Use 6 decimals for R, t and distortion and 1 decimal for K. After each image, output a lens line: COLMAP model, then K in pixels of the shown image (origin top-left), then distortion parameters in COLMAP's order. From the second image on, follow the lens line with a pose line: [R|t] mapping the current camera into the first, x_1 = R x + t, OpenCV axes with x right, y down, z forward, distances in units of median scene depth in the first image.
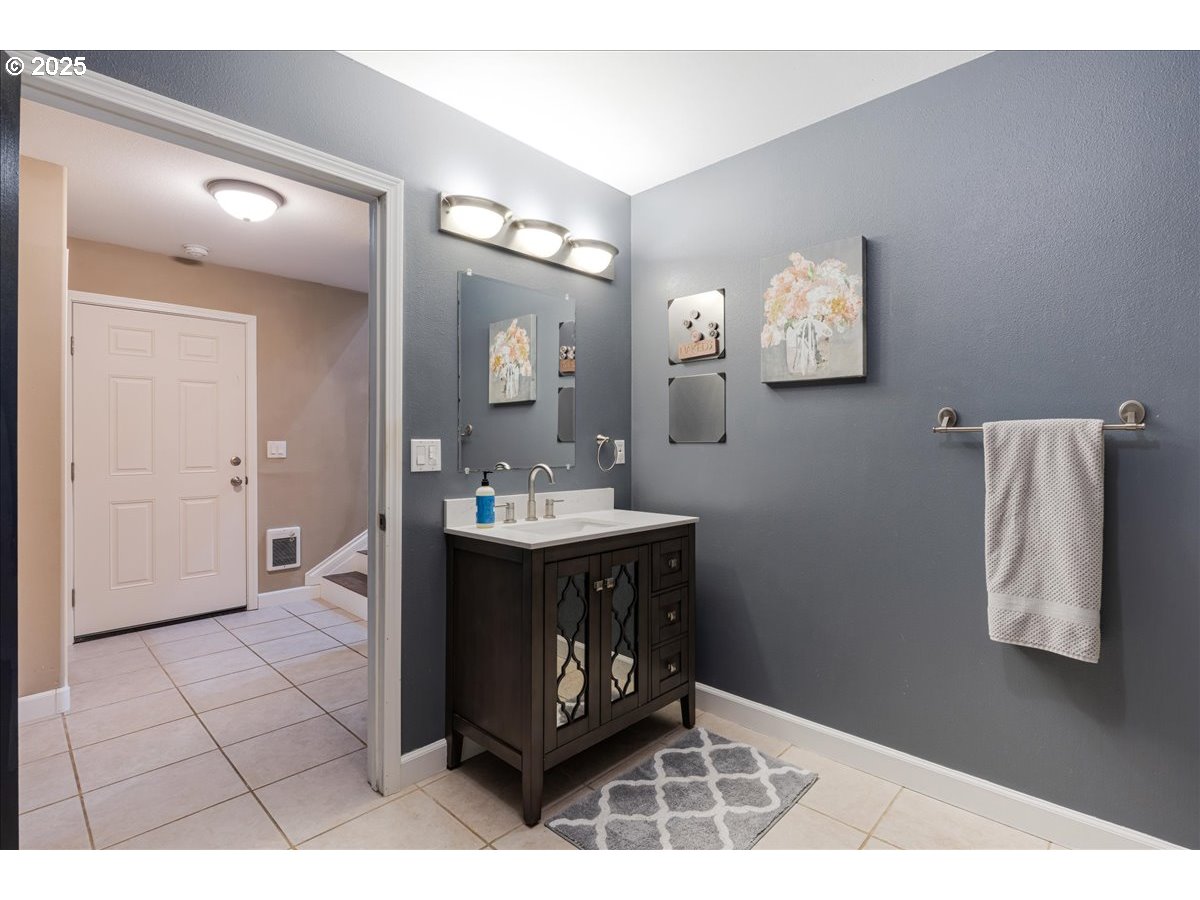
lens RADIAL K [[557.5, 0, 600.0], [0, 557.5, 450.0], [0, 0, 1]] dist [0.000989, 0.000096]
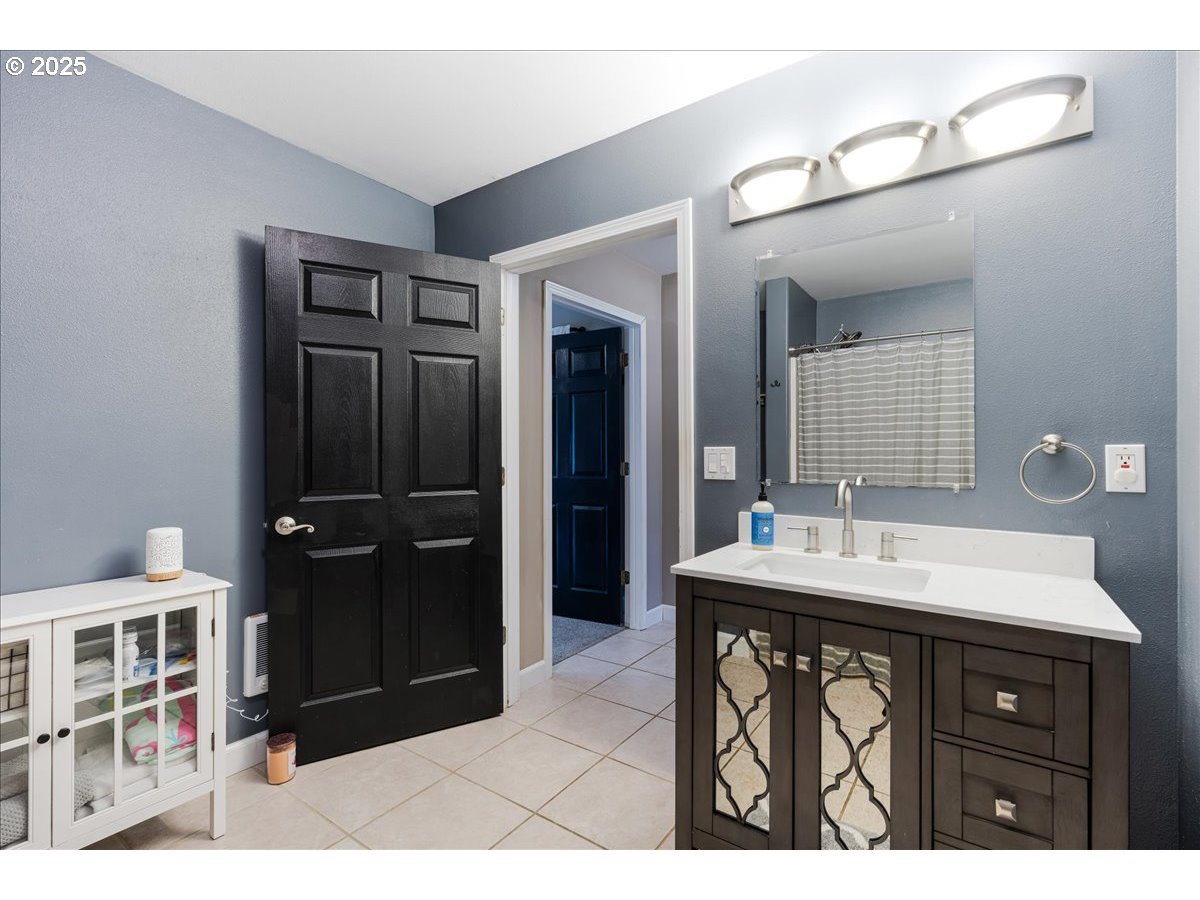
lens RADIAL K [[557.5, 0, 600.0], [0, 557.5, 450.0], [0, 0, 1]] dist [0.000989, 0.000096]
pose [[0.142611, -0.001534, -0.989778, 0.582224], [-0.005626, 0.999981, -0.002360, -0.009431], [0.989763, 0.005905, 0.142600, 0.614586]]
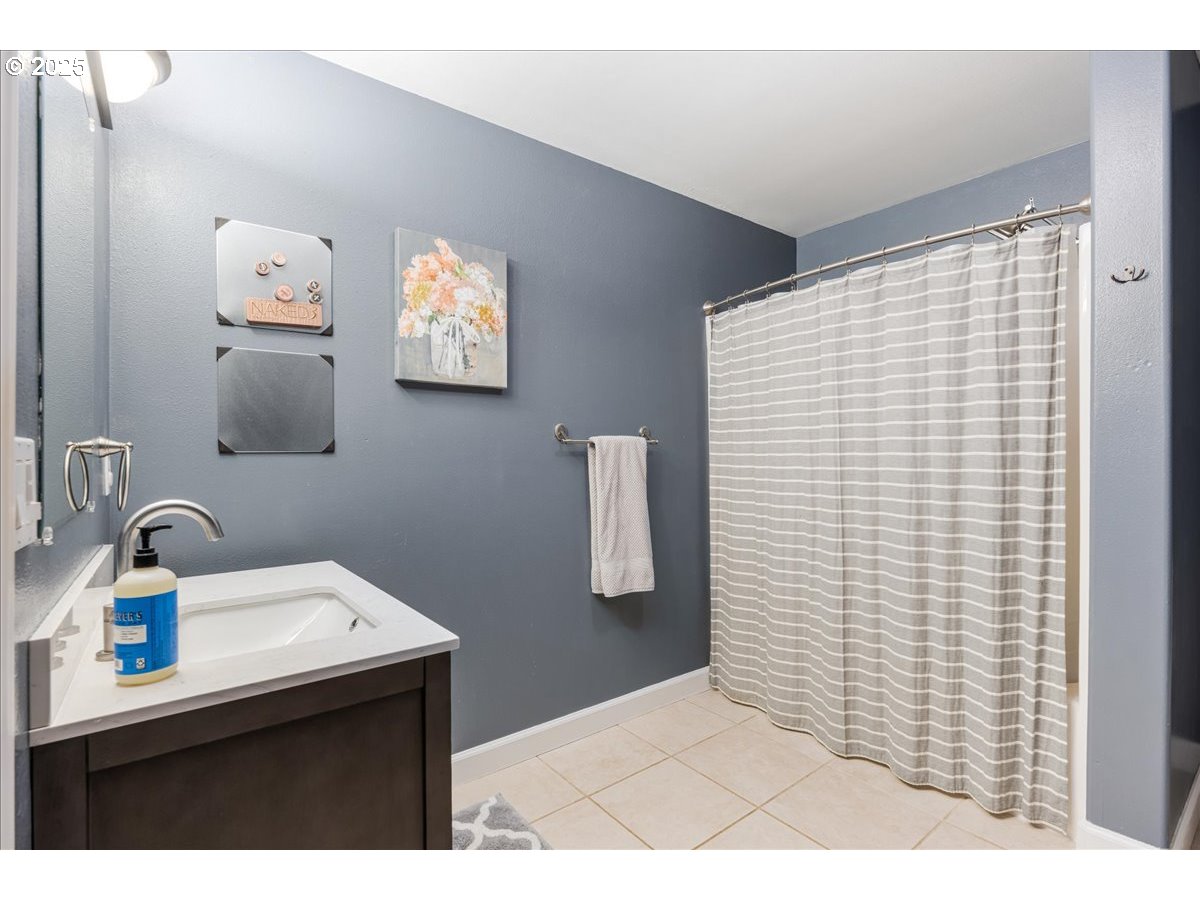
lens RADIAL K [[573.3, 0, 600.7], [0, 573.3, 457.5], [0, 0, 1]] dist [-0.002395, -0.000156]
pose [[0.161745, -0.010503, 0.986777, -0.526722], [0.015949, 0.999841, 0.008027, -0.008891], [-0.986704, 0.014440, 0.161887, 0.618365]]
